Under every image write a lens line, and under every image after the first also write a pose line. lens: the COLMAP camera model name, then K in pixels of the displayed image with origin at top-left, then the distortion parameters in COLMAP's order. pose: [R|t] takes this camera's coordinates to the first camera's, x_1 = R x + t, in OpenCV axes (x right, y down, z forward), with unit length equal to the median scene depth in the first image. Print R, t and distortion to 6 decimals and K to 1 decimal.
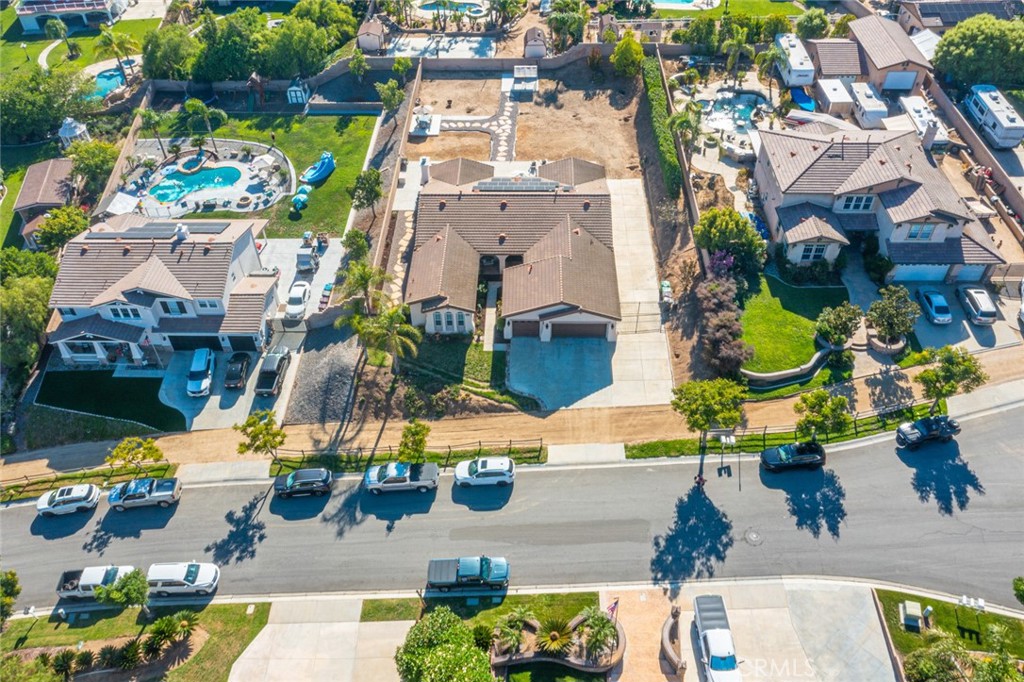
lens RADIAL K [[800.3, 0, 508.2], [0, 800.3, 339.3], [0, 0, 1]] dist [-0.012186, -0.001667]
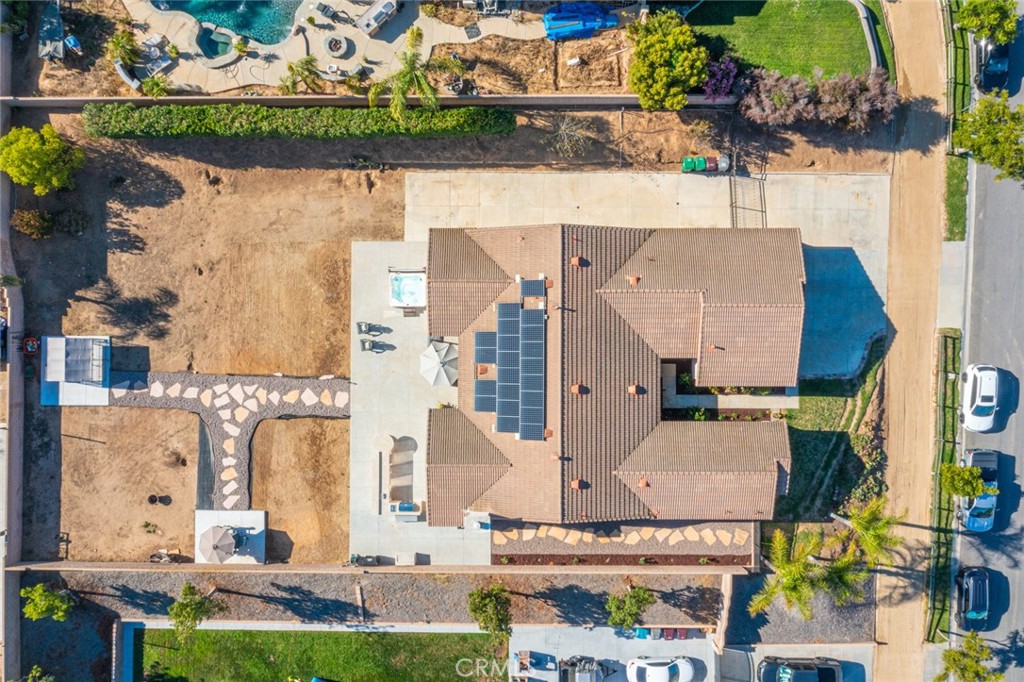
lens RADIAL K [[800.3, 0, 511.7], [0, 800.3, 339.9], [0, 0, 1]] dist [-0.012186, -0.001667]
pose [[-0.023098, -0.998918, 0.040368, 0.010663], [0.711151, 0.011963, 0.702937, -0.735491], [-0.702659, 0.044945, 0.710105, 0.640710]]
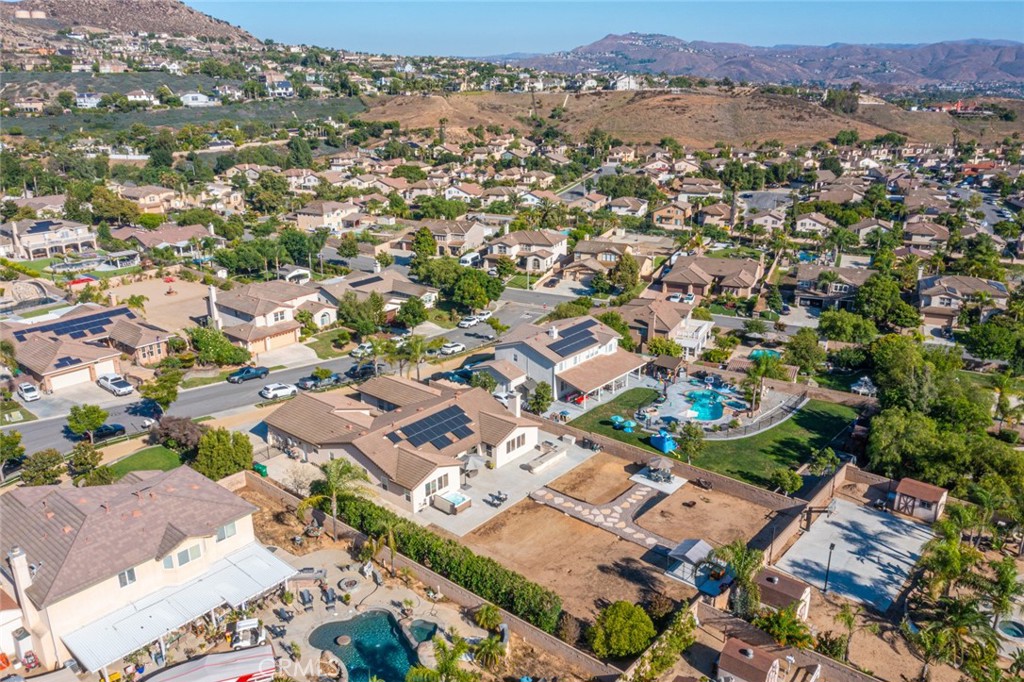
lens RADIAL K [[800.3, 0, 506.9], [0, 800.3, 341.5], [0, 0, 1]] dist [-0.012186, -0.001667]
pose [[-0.630589, 0.268941, -0.728031, 0.787733], [-0.530782, 0.534939, 0.657351, -1.133610], [0.566241, 0.800944, -0.194578, 1.345292]]
